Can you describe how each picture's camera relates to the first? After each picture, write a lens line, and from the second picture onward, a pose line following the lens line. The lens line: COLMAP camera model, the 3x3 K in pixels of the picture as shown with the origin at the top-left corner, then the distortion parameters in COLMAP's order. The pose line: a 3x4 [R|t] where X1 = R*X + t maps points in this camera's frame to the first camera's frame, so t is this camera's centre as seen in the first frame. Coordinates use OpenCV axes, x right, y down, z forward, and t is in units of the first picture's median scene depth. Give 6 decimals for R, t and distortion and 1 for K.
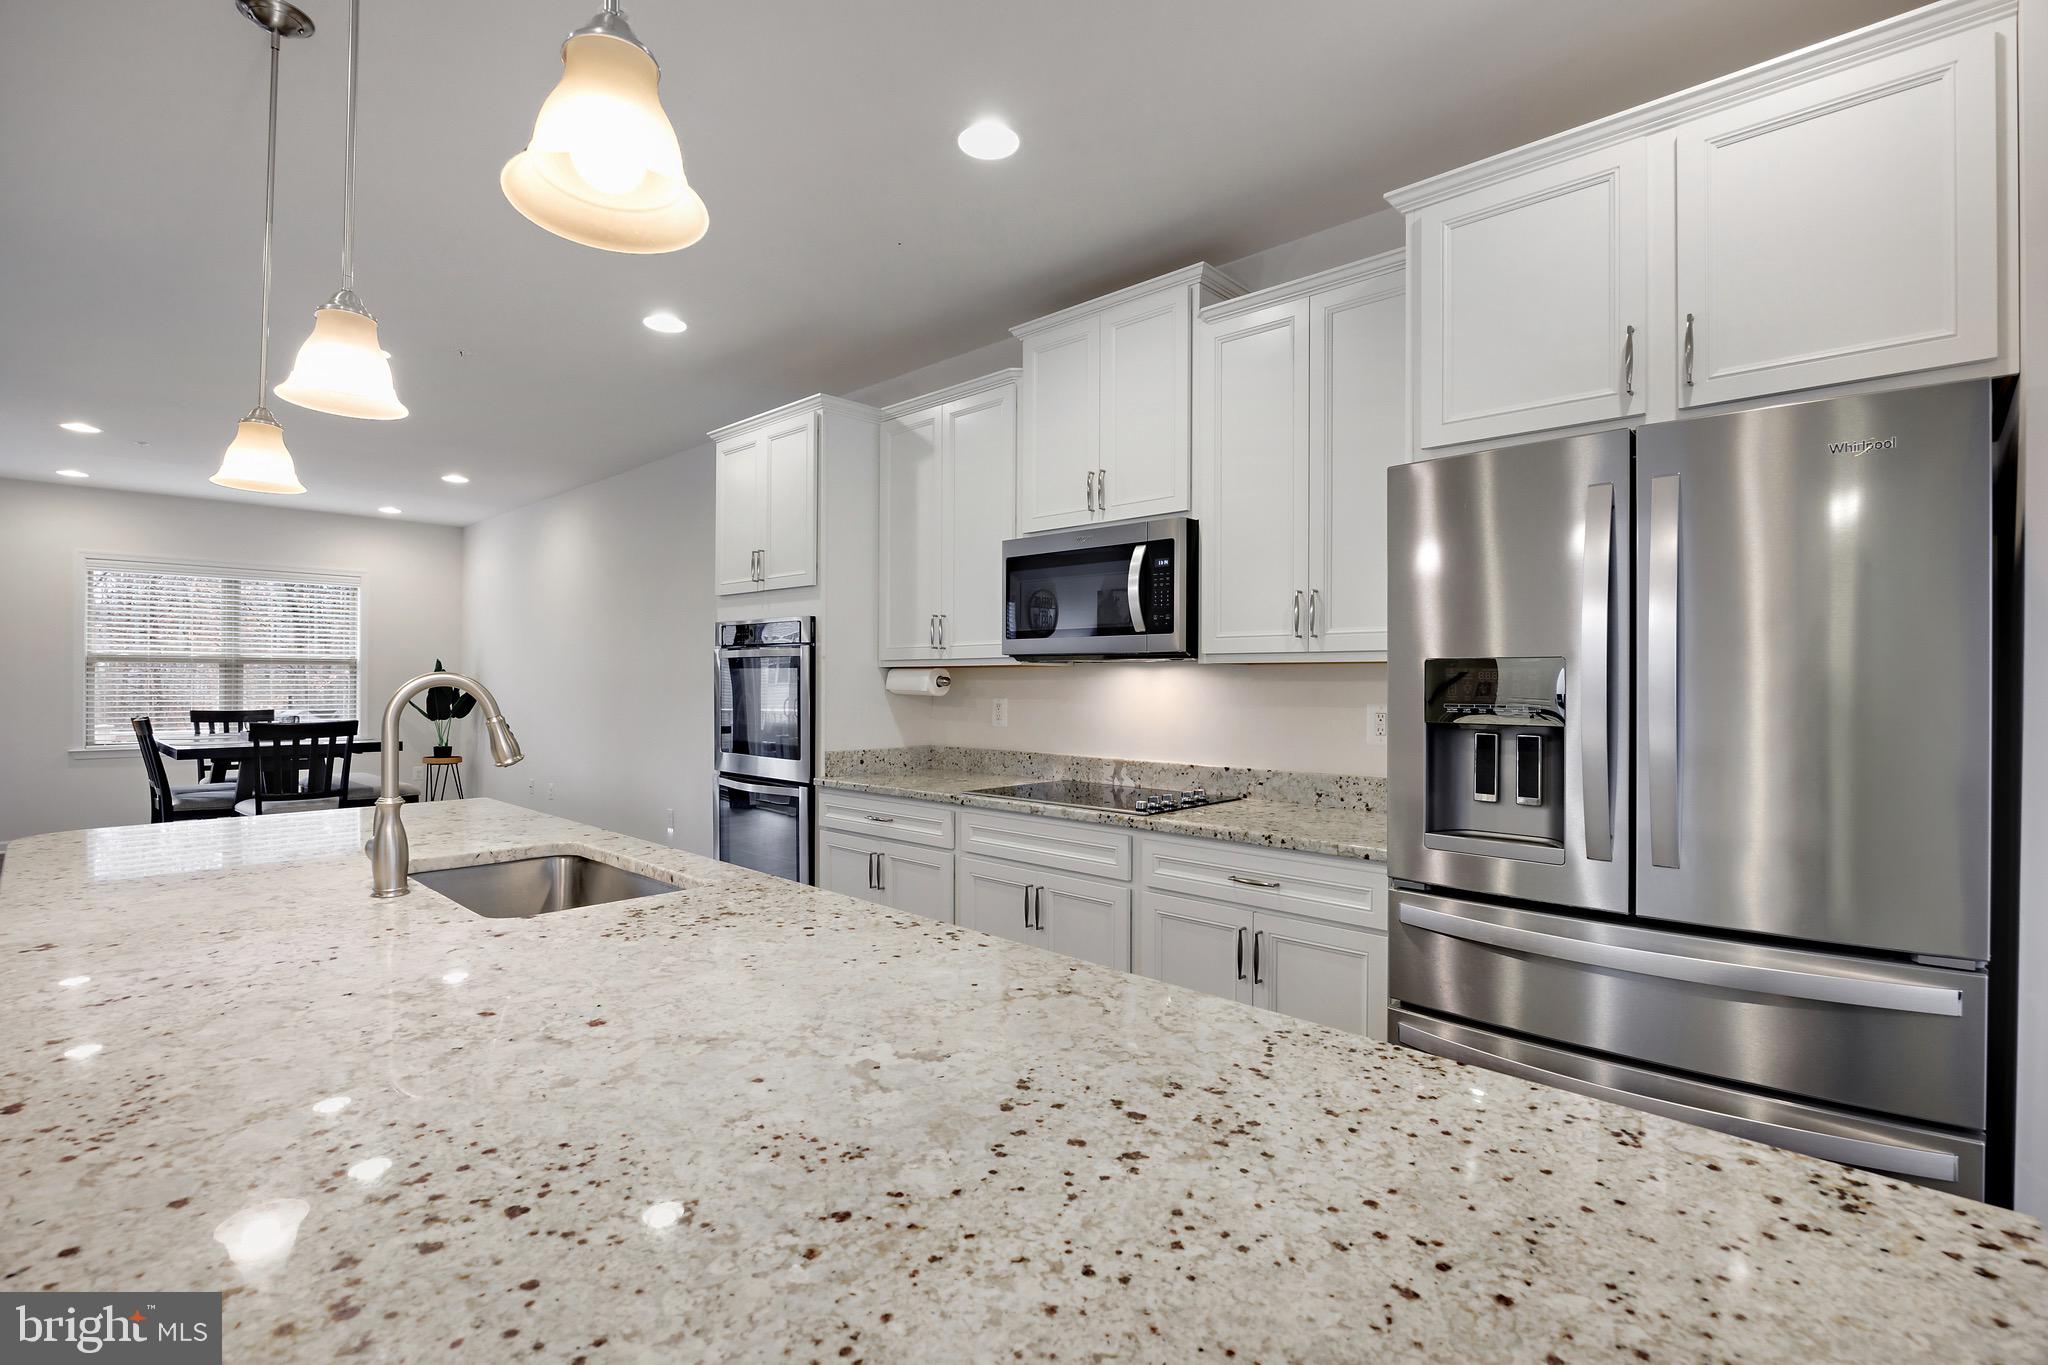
lens RADIAL K [[945.1, 0, 1019.3], [0, 945.1, 685.6], [0, 0, 1]] dist [-0.012426, 0.000070]
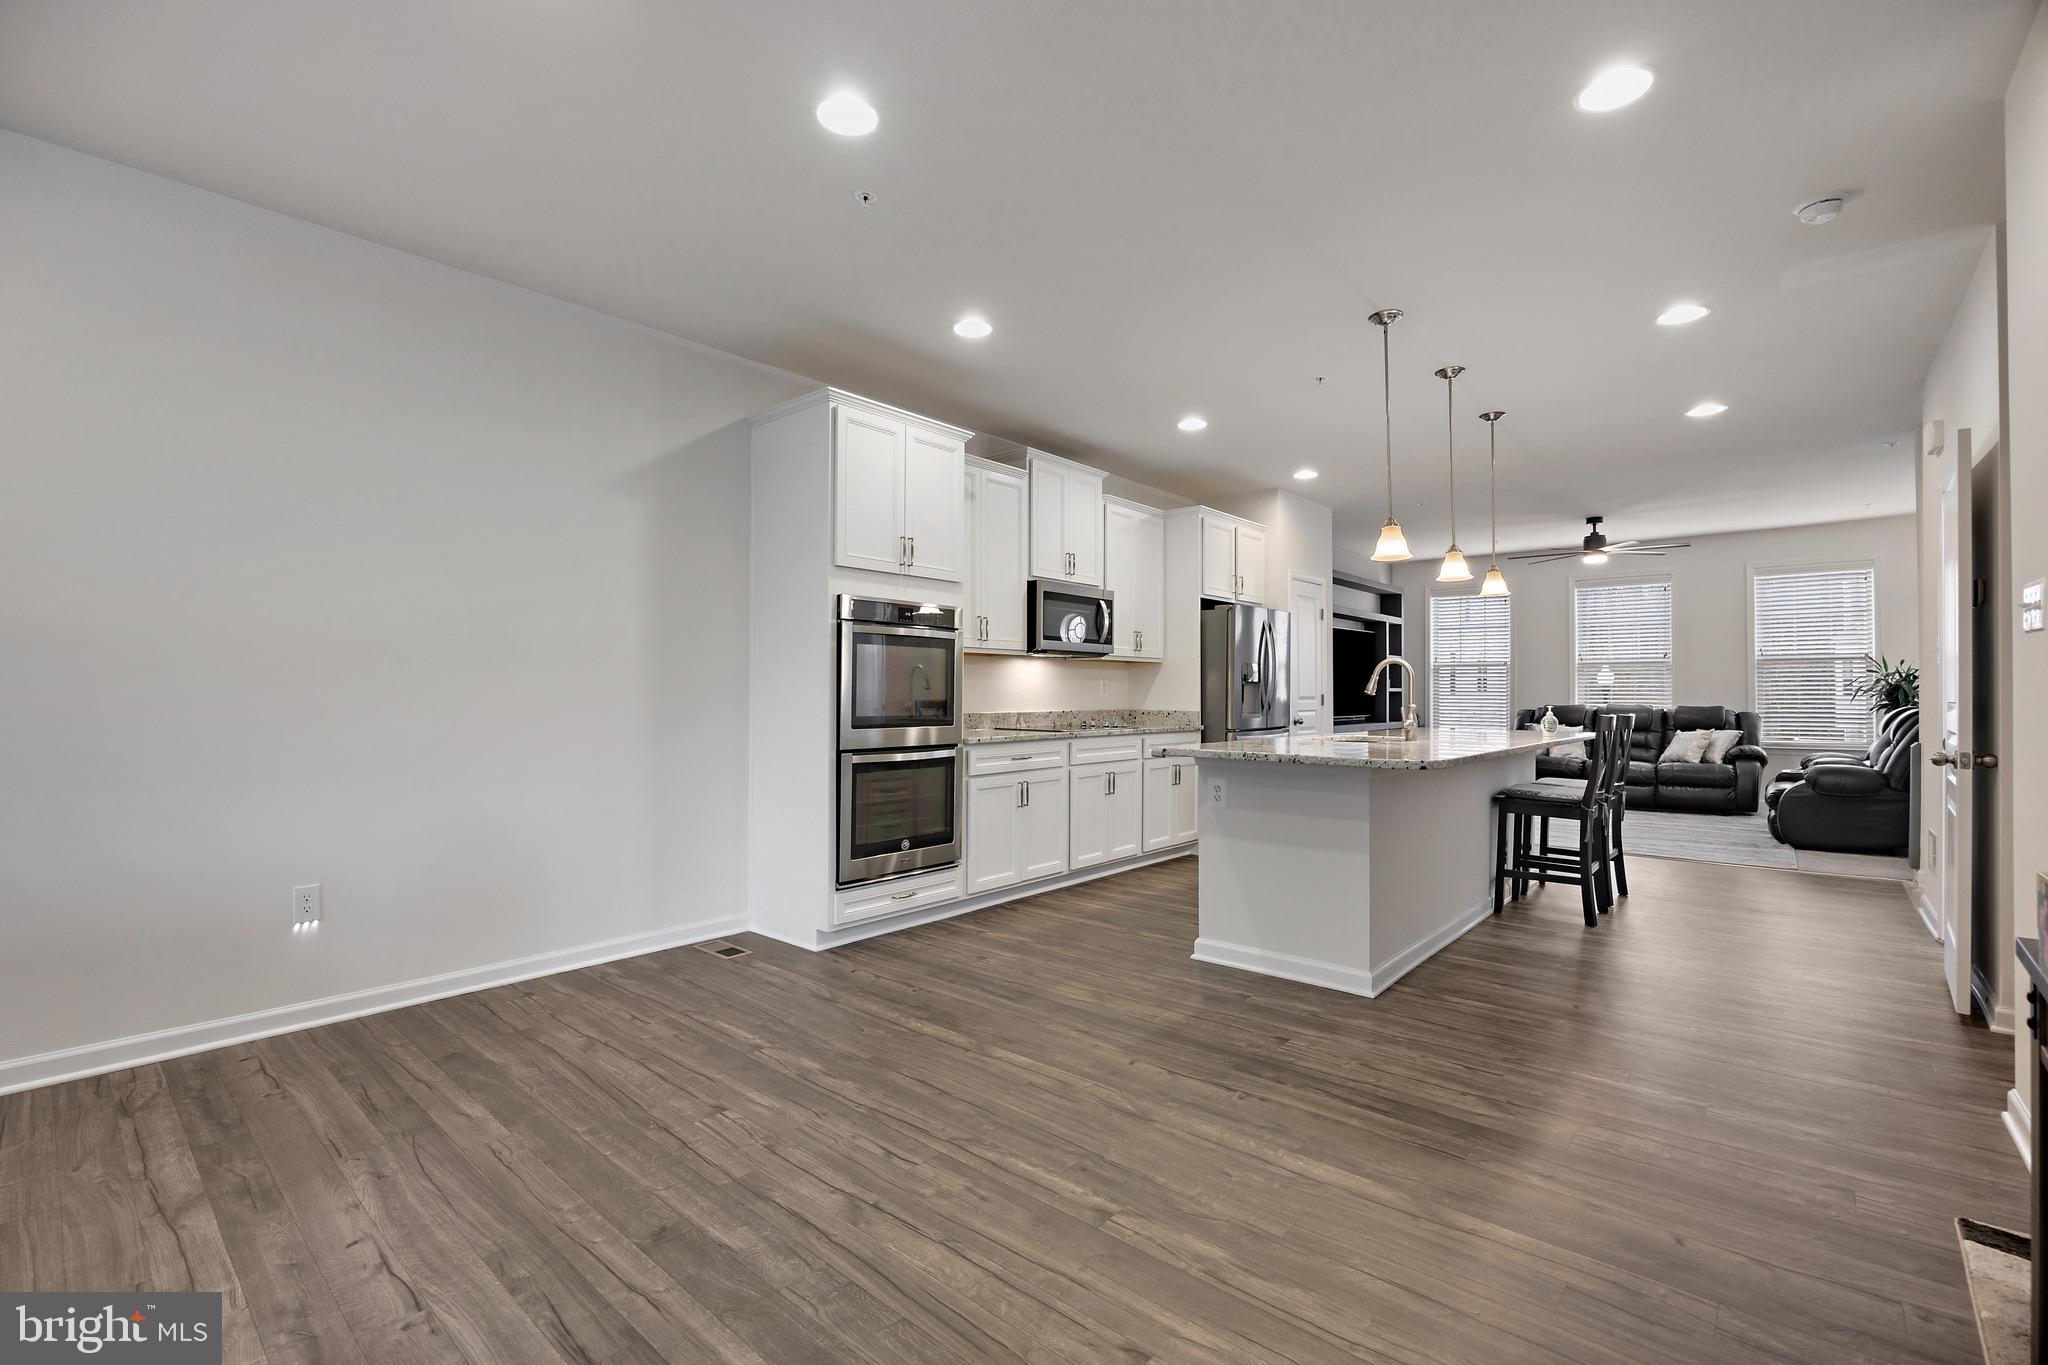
lens RADIAL K [[889.1, 0, 1024.0], [0, 889.1, 682.5], [0, 0, 1]] dist [-0.013111, 0.000244]
pose [[-0.040629, 0.005677, 0.999158, -1.632312], [0.000383, 0.999984, -0.005666, 0.036142], [-0.999174, 0.000152, -0.040630, 1.142047]]
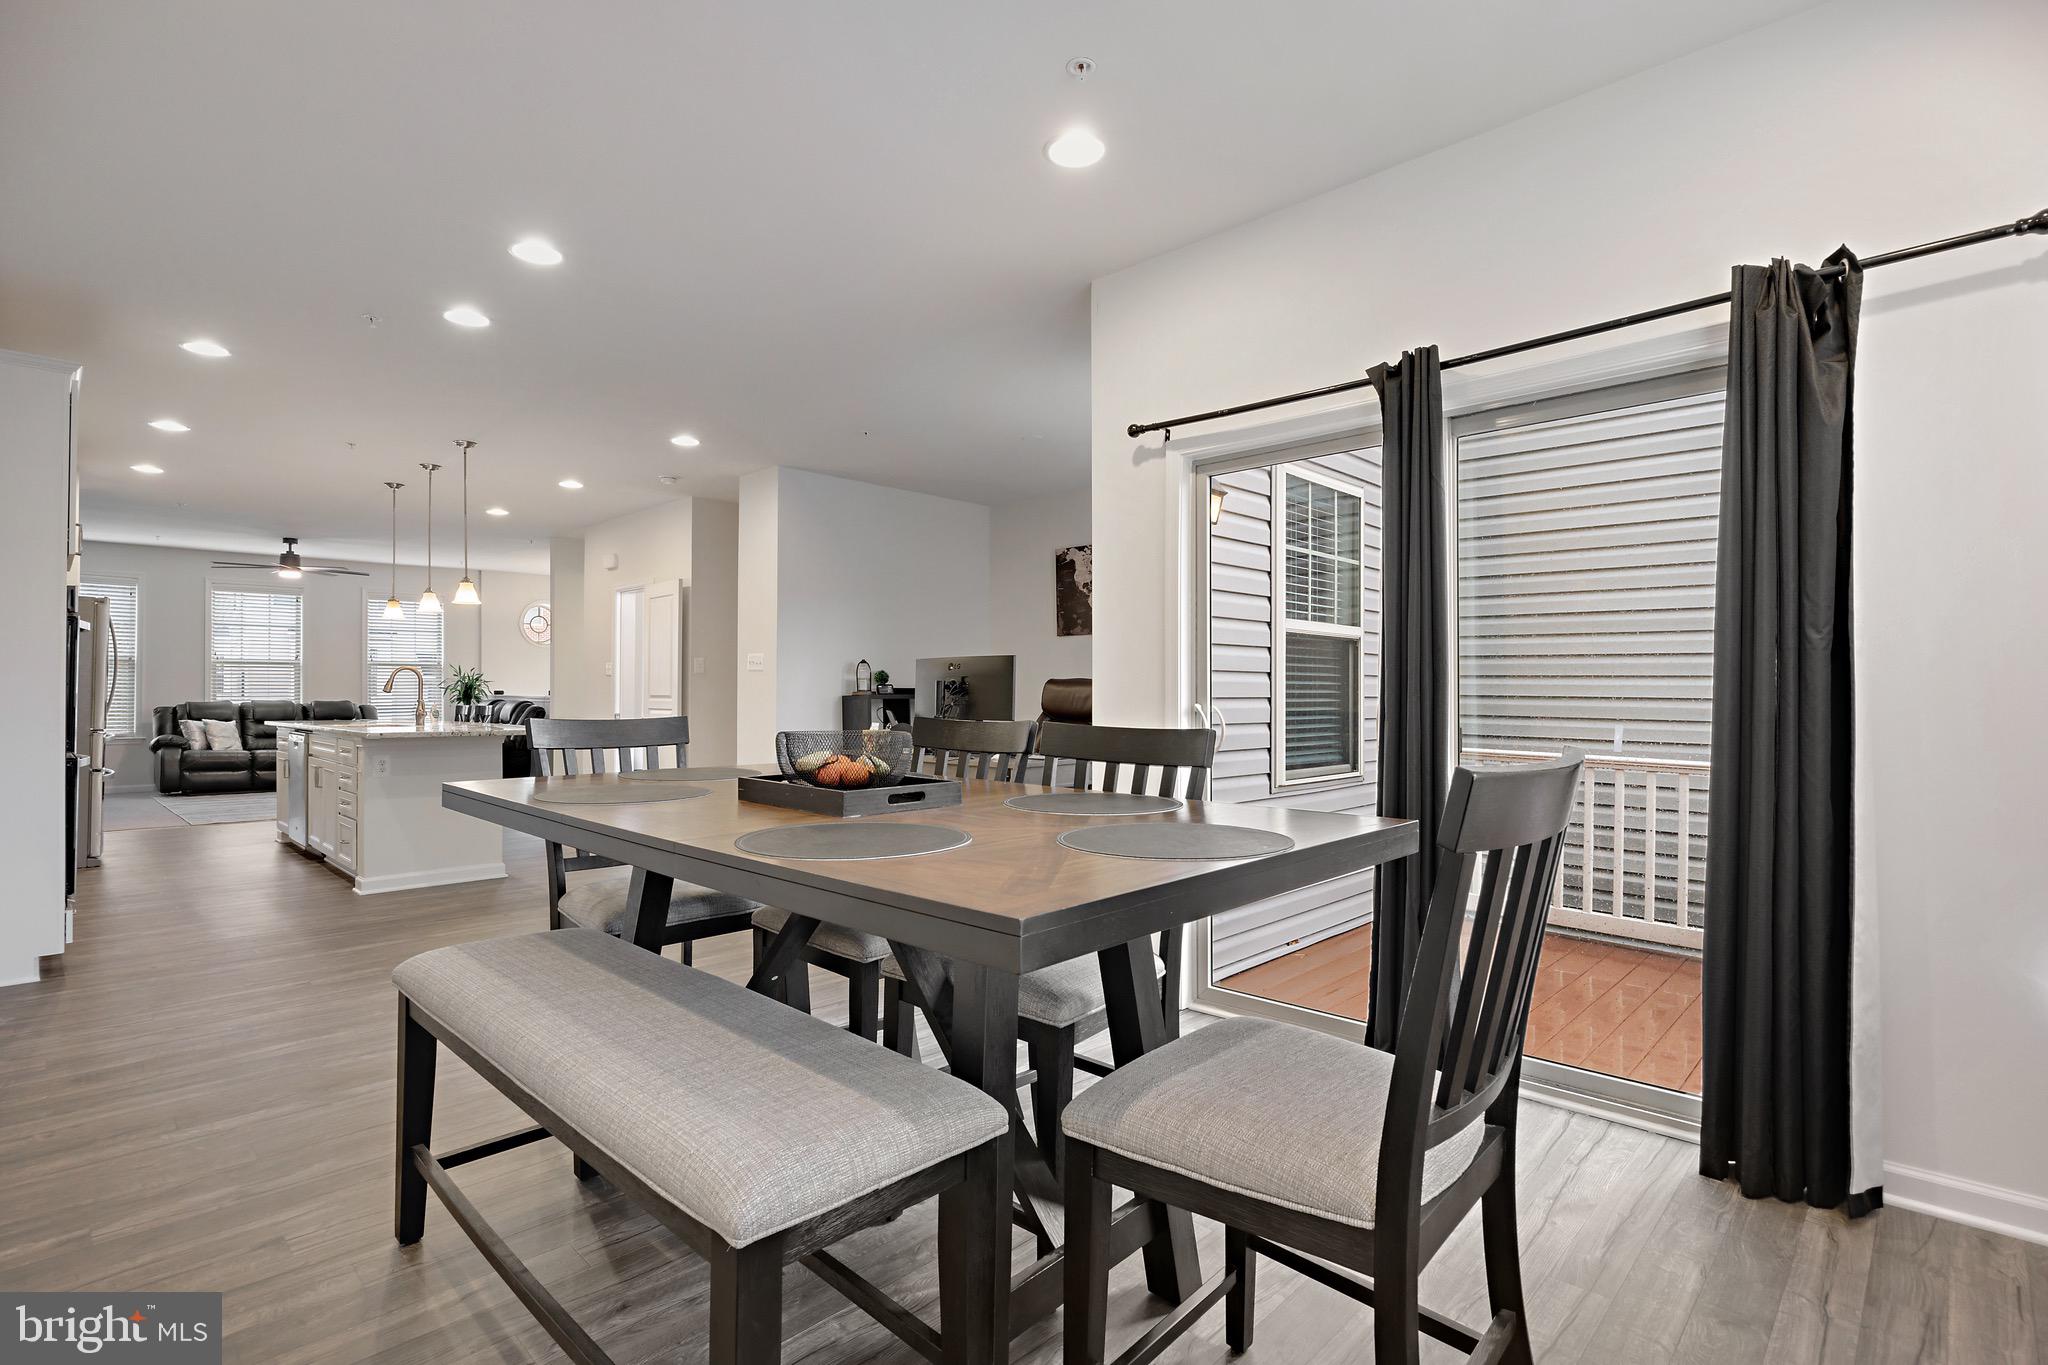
lens RADIAL K [[972.9, 0, 1008.0], [0, 972.9, 688.6], [0, 0, 1]] dist [-0.014542, -0.000062]
pose [[-0.999743, -0.008125, 0.021164, -1.616422], [-0.008137, 0.999967, -0.000454, 0.029211], [-0.021160, -0.000626, -0.999776, 2.513634]]
